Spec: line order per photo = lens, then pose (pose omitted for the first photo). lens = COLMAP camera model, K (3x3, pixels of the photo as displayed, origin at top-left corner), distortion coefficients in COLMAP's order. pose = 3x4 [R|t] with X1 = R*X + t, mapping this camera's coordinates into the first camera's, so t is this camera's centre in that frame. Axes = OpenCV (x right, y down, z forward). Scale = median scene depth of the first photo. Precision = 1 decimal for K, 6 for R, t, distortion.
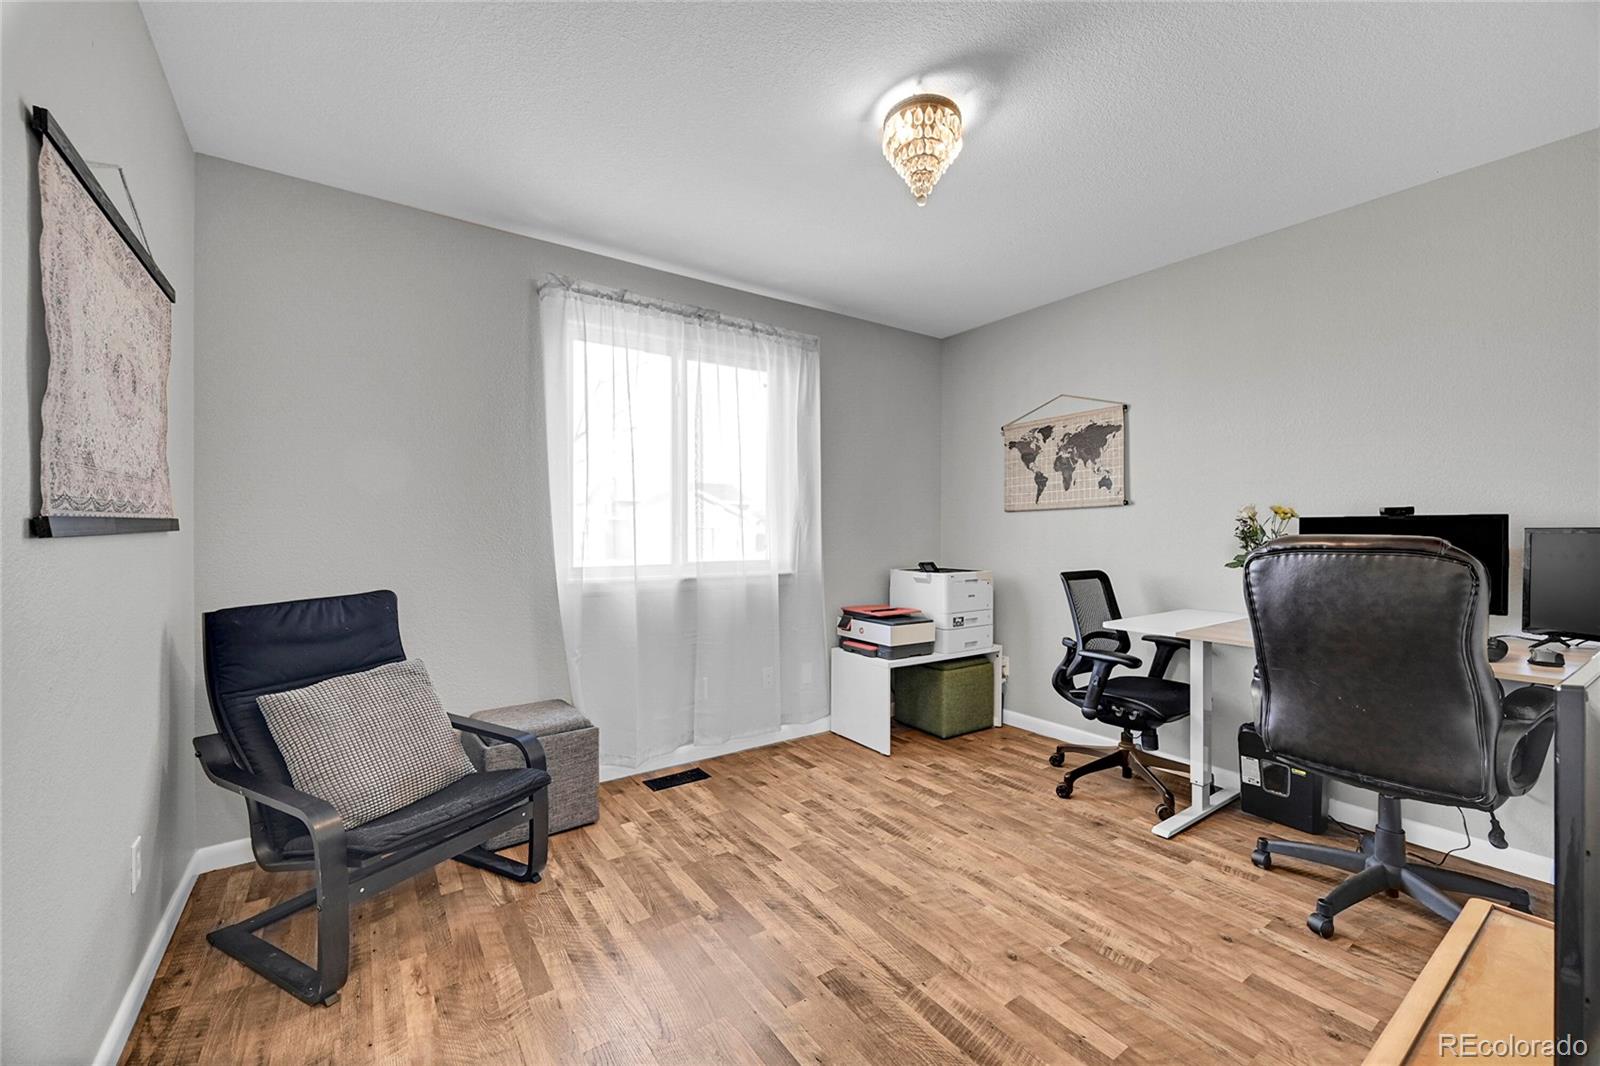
lens RADIAL K [[649.5, 0, 811.3], [0, 649.5, 532.1], [0, 0, 1]] dist [0.001381, 0.000056]
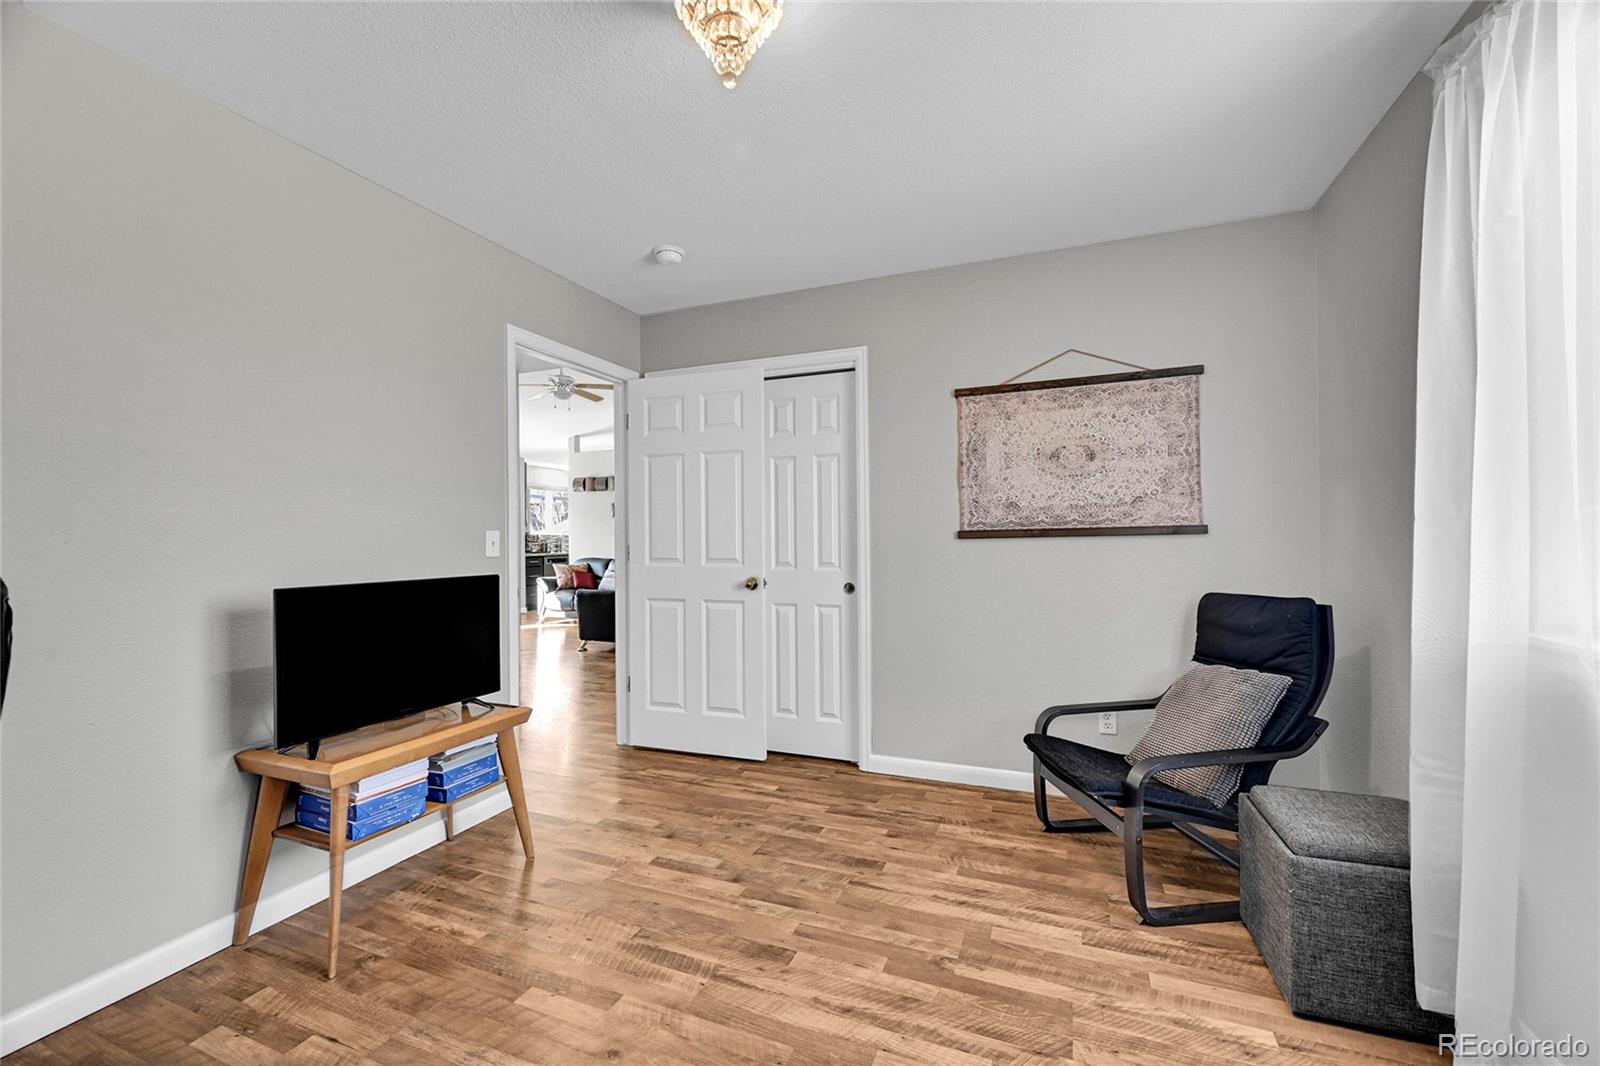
lens RADIAL K [[659.4, 0, 809.8], [0, 659.4, 529.0], [0, 0, 1]] dist [0.001121, 0.000016]
pose [[-0.848845, 0.002144, -0.528638, 0.555800], [0.009870, 0.999882, -0.011793, -0.003057], [0.528550, -0.015228, -0.848766, 1.911010]]
